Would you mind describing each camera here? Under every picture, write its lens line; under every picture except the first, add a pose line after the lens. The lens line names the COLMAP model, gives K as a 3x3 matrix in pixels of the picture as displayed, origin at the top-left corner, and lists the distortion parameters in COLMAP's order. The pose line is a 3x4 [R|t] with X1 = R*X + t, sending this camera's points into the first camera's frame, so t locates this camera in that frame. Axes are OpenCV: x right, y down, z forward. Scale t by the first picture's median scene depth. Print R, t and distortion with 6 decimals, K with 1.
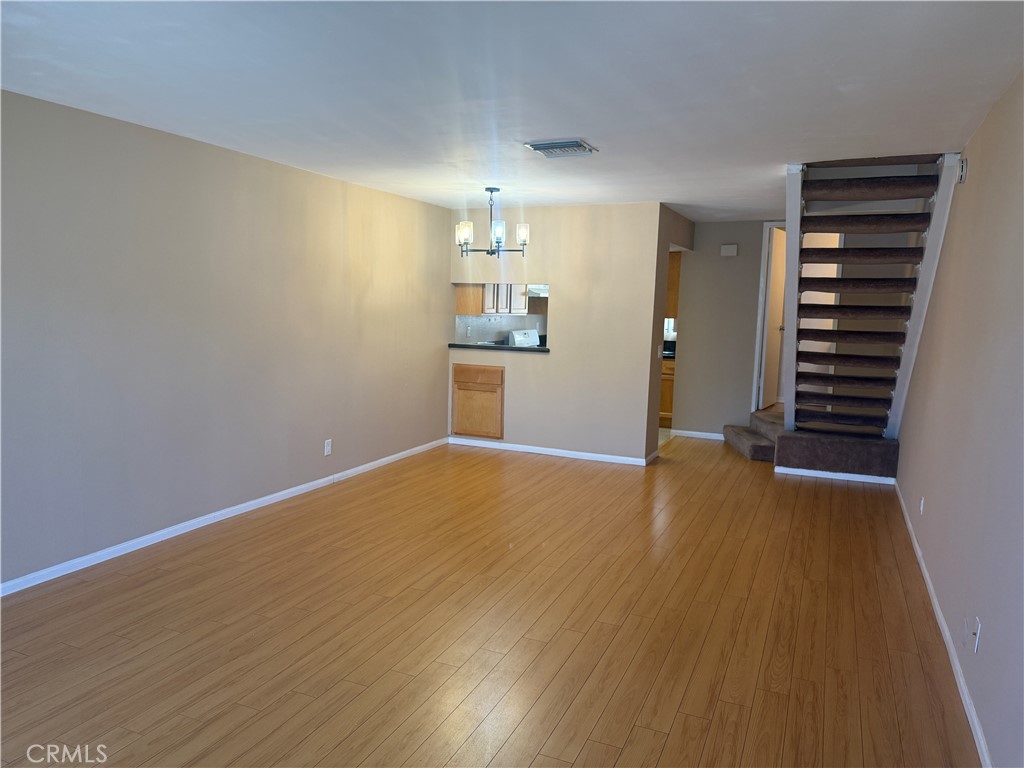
lens RADIAL K [[716.5, 0, 510.2], [0, 716.5, 380.6], [0, 0, 1]] dist [0.033298, -0.010965]
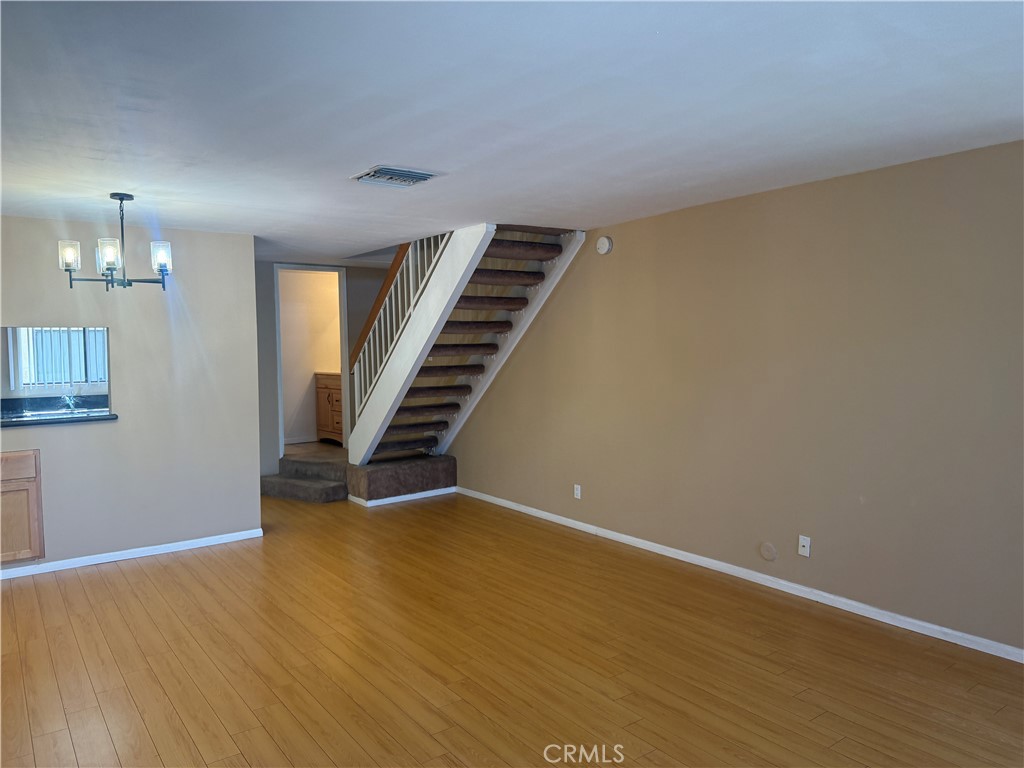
lens RADIAL K [[716.5, 0, 513.8], [0, 716.5, 387.5], [0, 0, 1]] dist [0.033298, -0.010965]
pose [[0.485693, -0.084759, 0.870010, -0.468776], [0.118554, 0.992479, 0.030507, -0.056006], [-0.866053, 0.088326, 0.492089, 0.339140]]
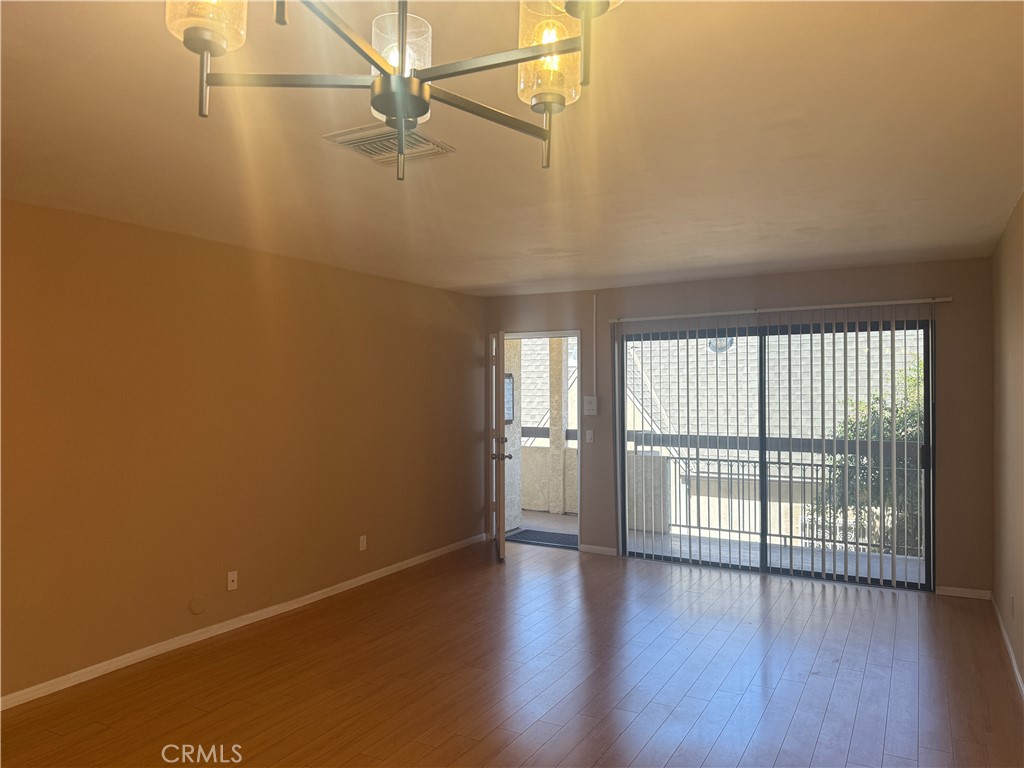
lens RADIAL K [[716.5, 0, 513.1], [0, 716.5, 386.1], [0, 0, 1]] dist [0.033298, -0.010965]
pose [[-0.995630, -0.022403, 0.090654, -0.069280], [-0.013472, 0.995100, 0.097956, -0.128644], [-0.092405, 0.096307, -0.991053, 1.184203]]
